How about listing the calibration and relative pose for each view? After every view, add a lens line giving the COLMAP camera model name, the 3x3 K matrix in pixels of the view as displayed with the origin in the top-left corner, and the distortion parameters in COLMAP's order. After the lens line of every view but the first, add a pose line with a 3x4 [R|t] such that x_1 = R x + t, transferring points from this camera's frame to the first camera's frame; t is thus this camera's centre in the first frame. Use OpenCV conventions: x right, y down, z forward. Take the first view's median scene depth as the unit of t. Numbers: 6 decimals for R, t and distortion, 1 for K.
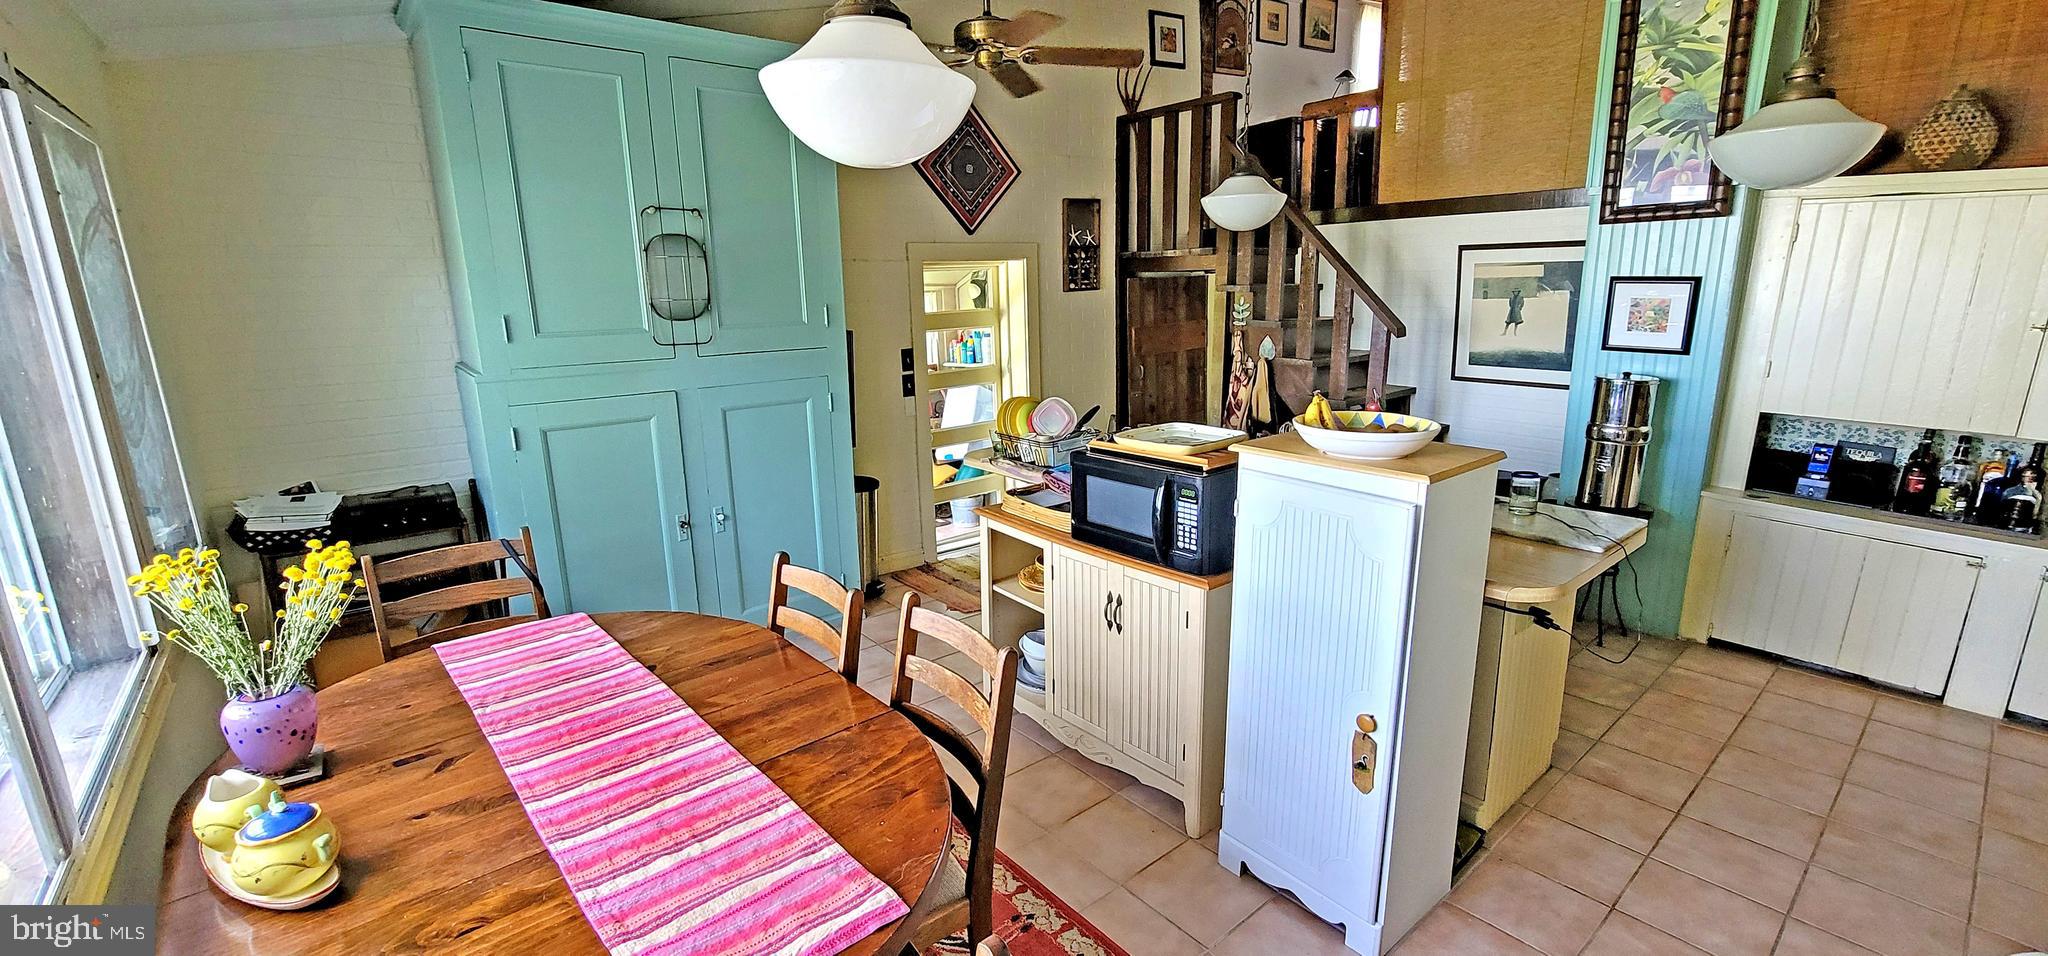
lens RADIAL K [[840.5, 0, 1024.0], [0, 840.5, 478.0], [0, 0, 1]] dist [-0.014853, 0.004040]
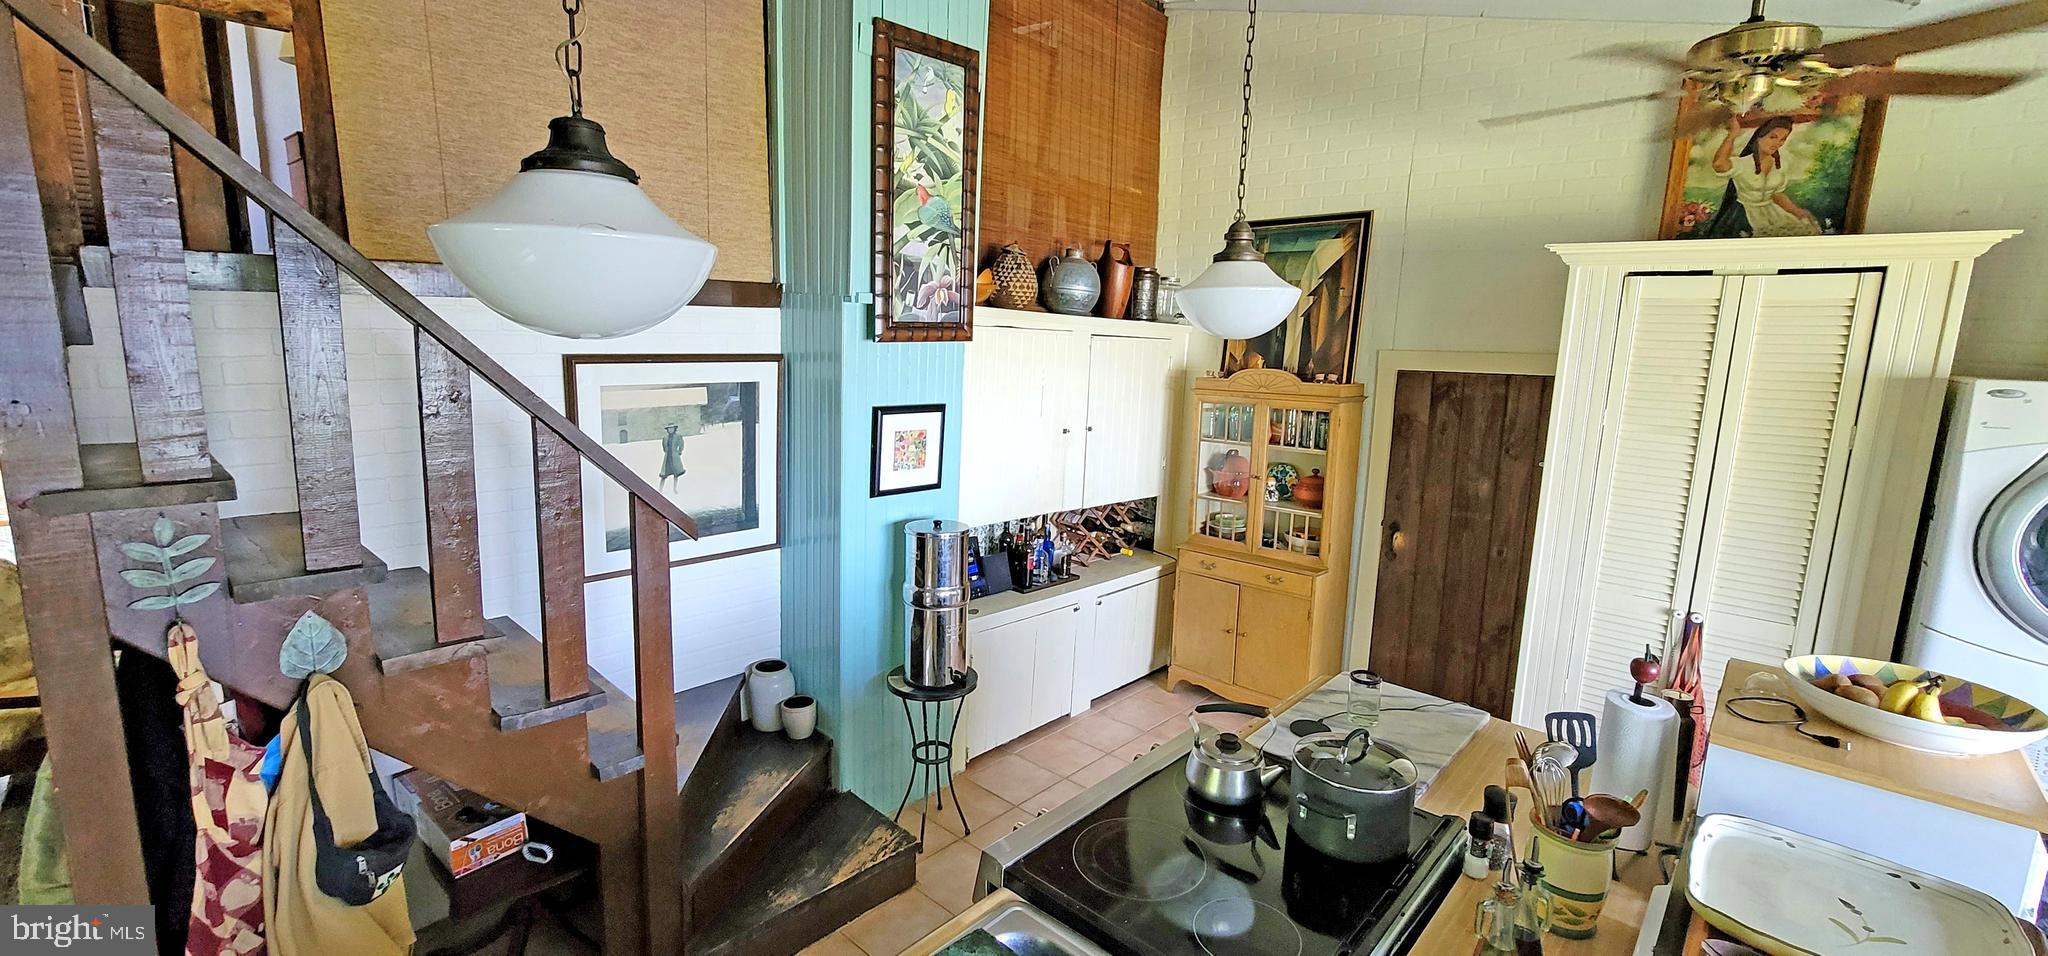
lens RADIAL K [[840.5, 0, 1024.0], [0, 840.5, 478.0], [0, 0, 1]] dist [-0.014853, 0.004040]
pose [[-0.129367, -0.152733, 0.979764, -0.104237], [0.210597, 0.961294, 0.177661, -0.301903], [-0.968975, 0.229319, -0.092194, 0.999427]]
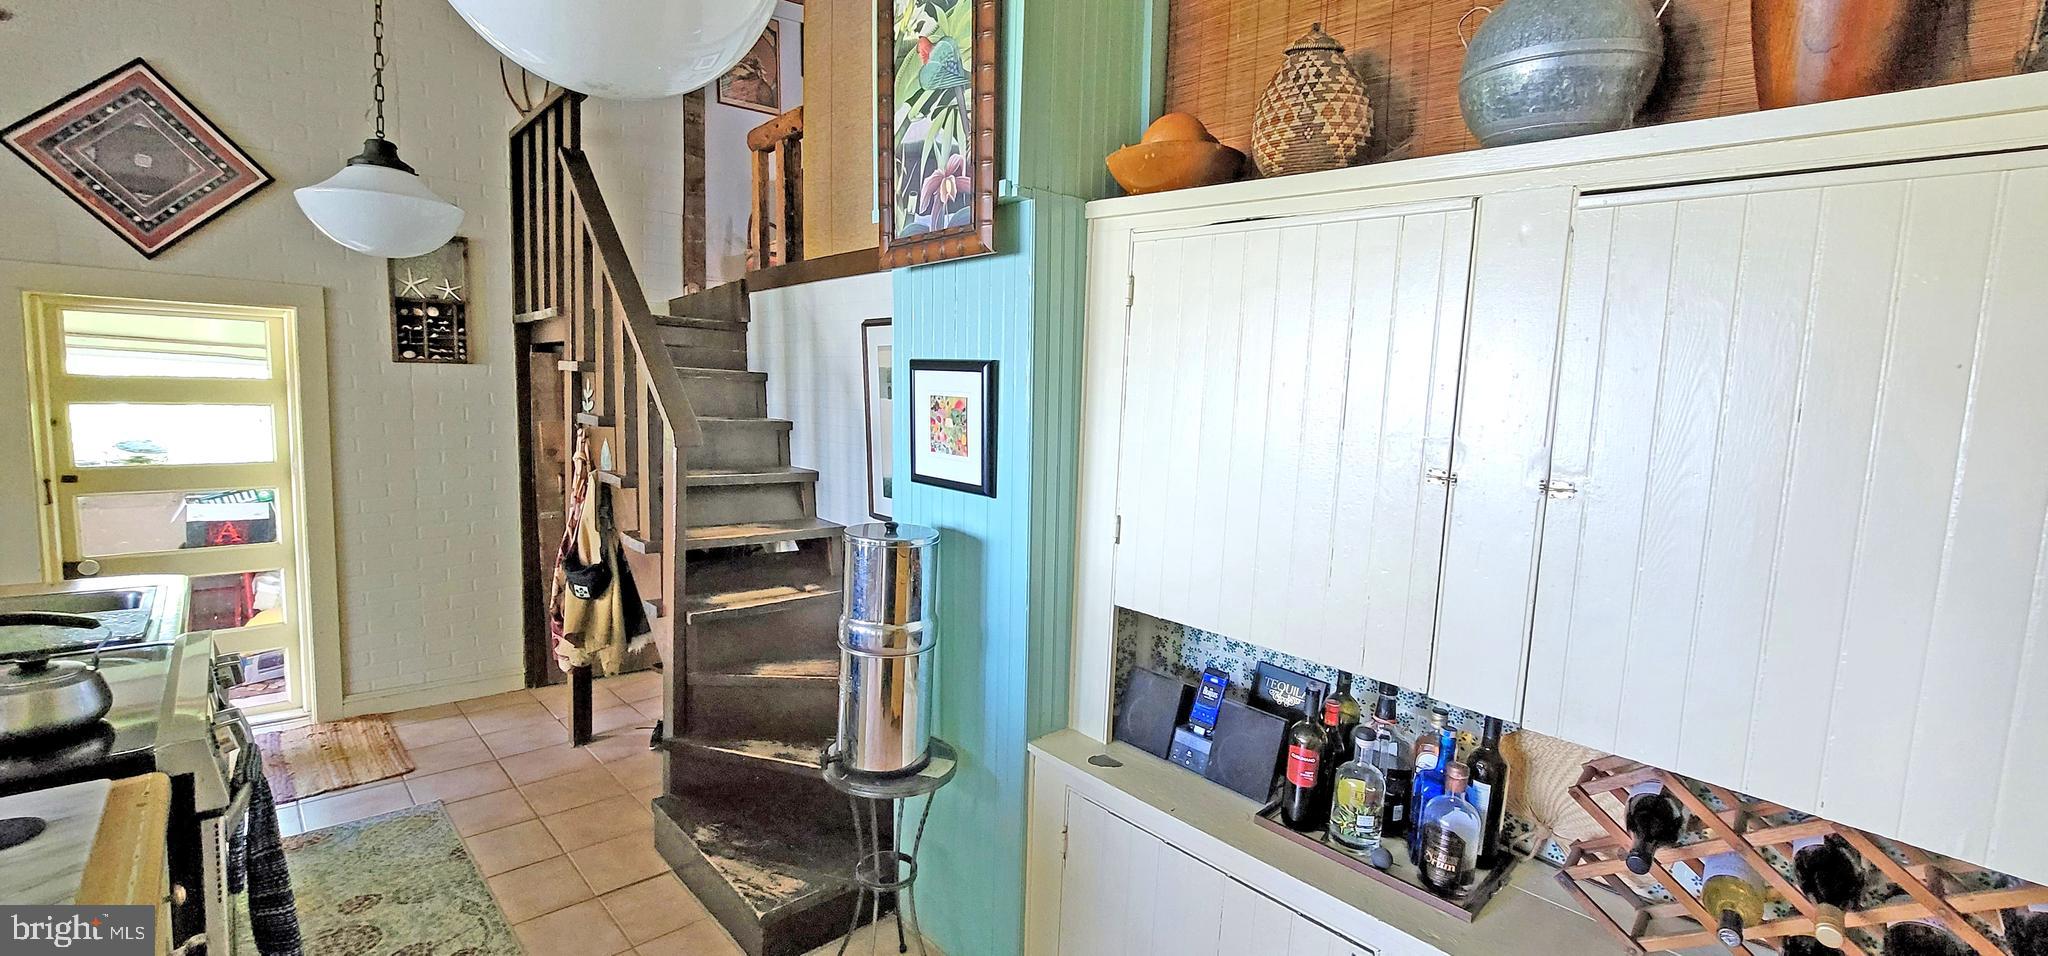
lens RADIAL K [[840.5, 0, 1024.0], [0, 840.5, 478.0], [0, 0, 1]] dist [-0.014853, 0.004040]
pose [[0.995243, 0.054729, 0.080600, 0.775248], [-0.043321, 0.989616, -0.137052, -0.083875], [-0.087264, 0.132909, 0.987279, 0.438050]]
